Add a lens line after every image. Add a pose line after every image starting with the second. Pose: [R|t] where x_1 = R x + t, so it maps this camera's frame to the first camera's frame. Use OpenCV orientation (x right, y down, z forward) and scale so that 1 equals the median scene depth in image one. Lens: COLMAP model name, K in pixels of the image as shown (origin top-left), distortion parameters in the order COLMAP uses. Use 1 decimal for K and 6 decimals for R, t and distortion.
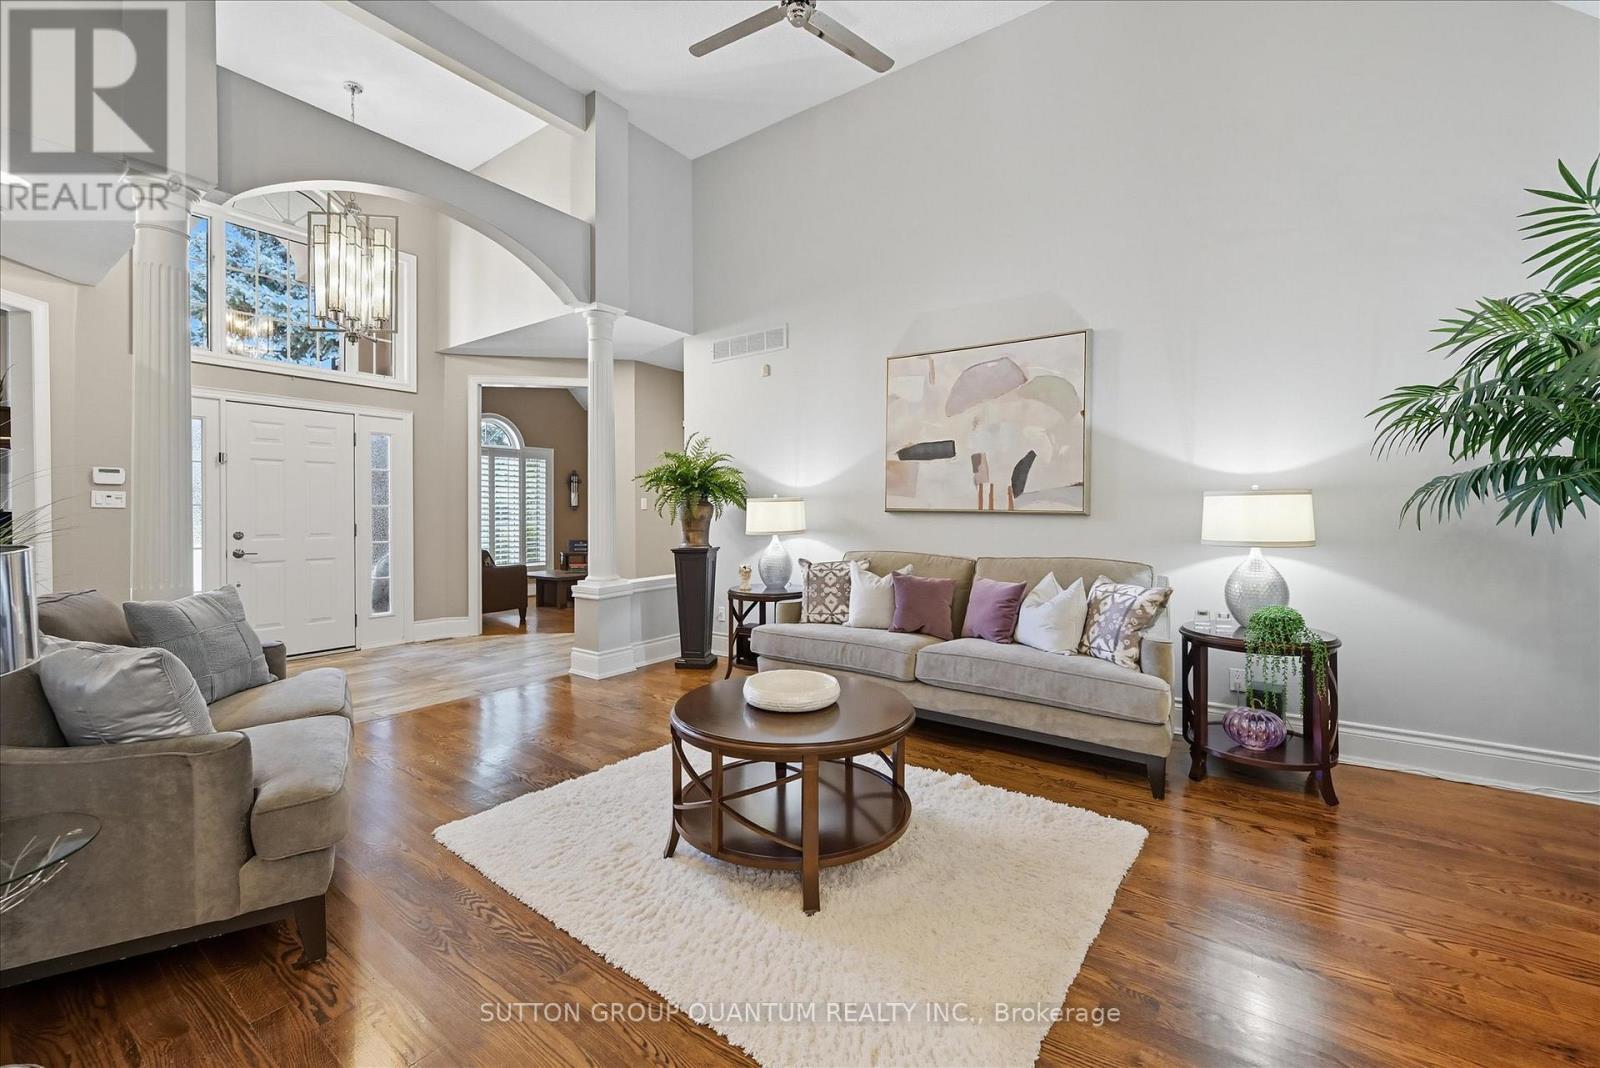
lens RADIAL K [[659.1, 0, 811.9], [0, 659.1, 512.7], [0, 0, 1]] dist [-0.002229, 0.000074]
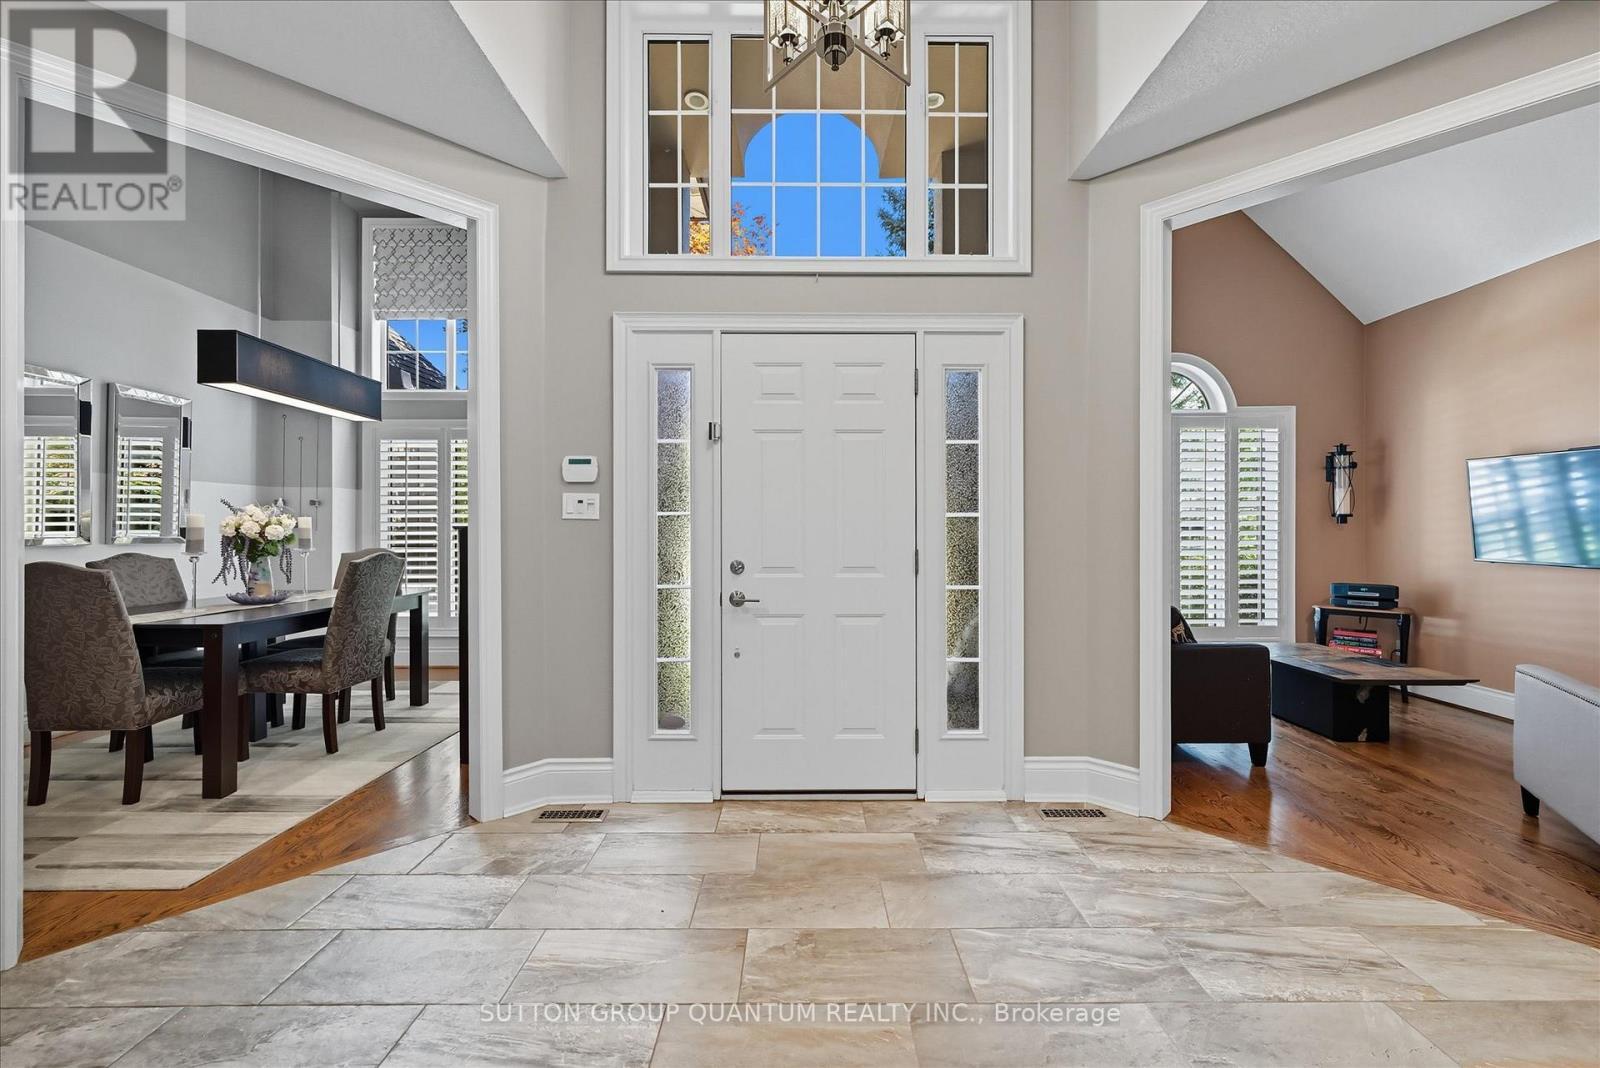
lens RADIAL K [[631.5, 0, 800.0], [0, 631.5, 534.0], [0, 0, 1]] dist [-0.000541, 0.000020]
pose [[0.579599, 0.004106, -0.814892, -0.445335], [0.000539, 0.999985, 0.005422, 0.003488], [0.814902, -0.003581, 0.579588, 0.820816]]
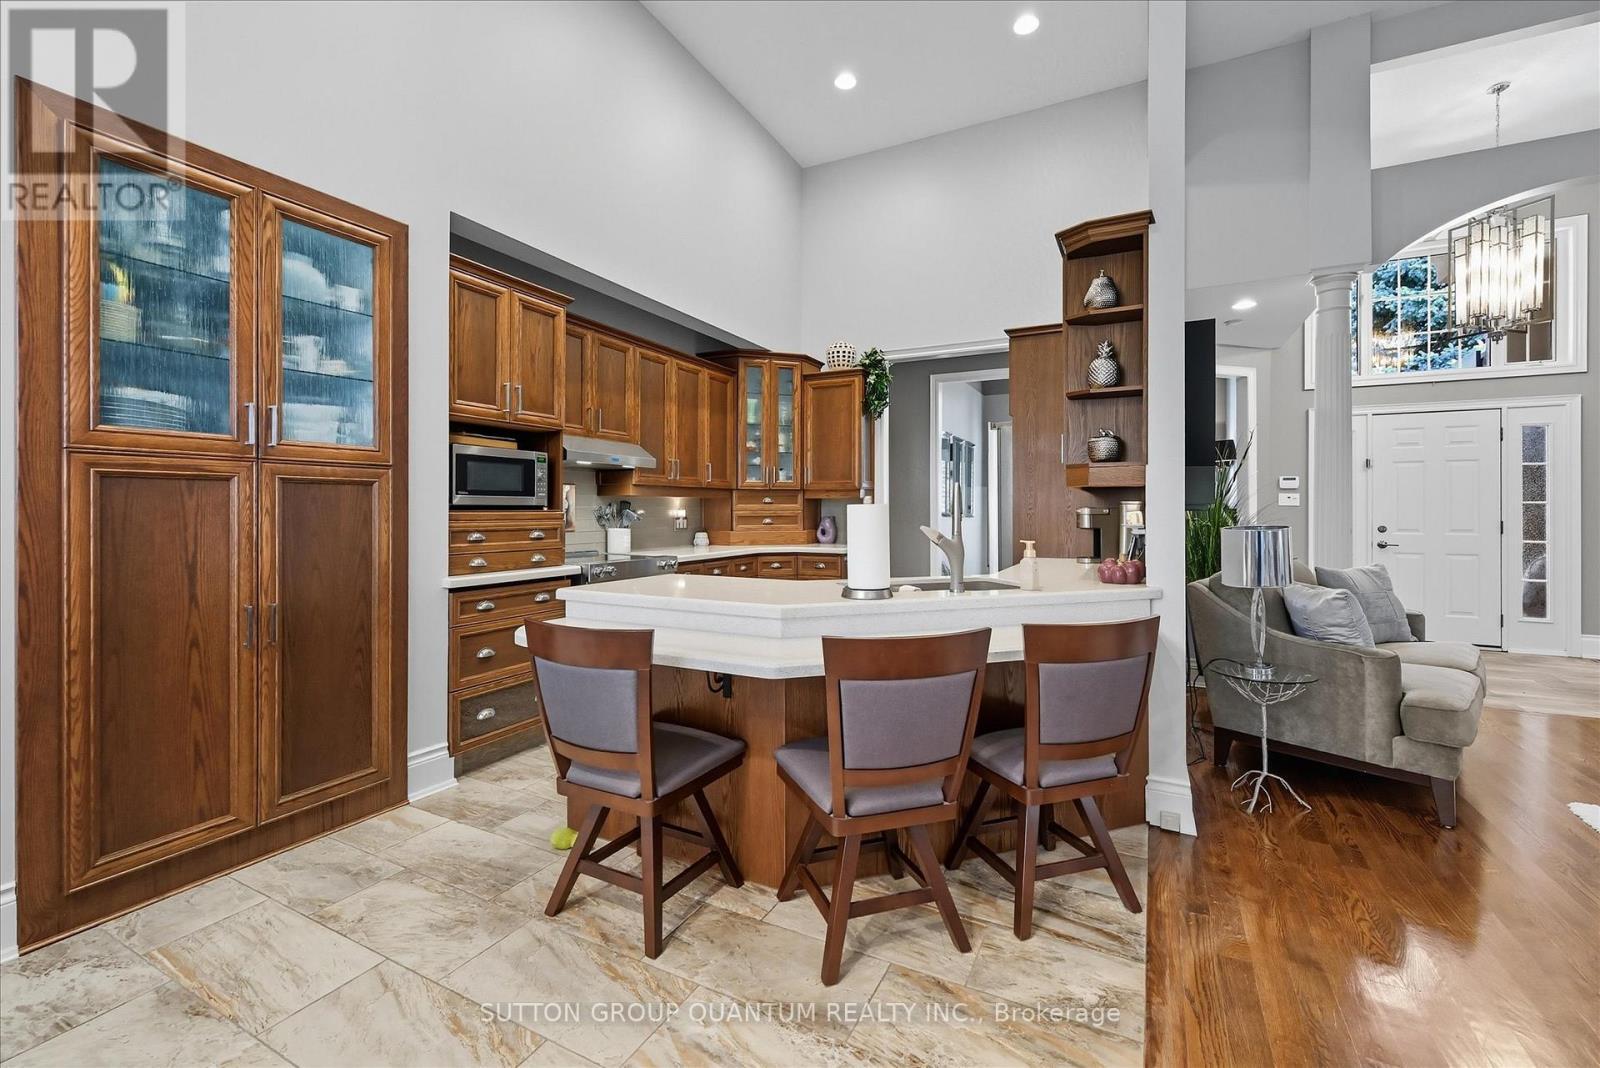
lens RADIAL K [[659.1, 0, 811.9], [0, 659.1, 512.7], [0, 0, 1]] dist [-0.002229, 0.000074]
pose [[0.145145, 0.004920, -0.989398, 0.150367], [-0.000113, 0.999988, 0.004956, -0.000166], [0.989410, -0.000608, 0.145143, -0.188114]]
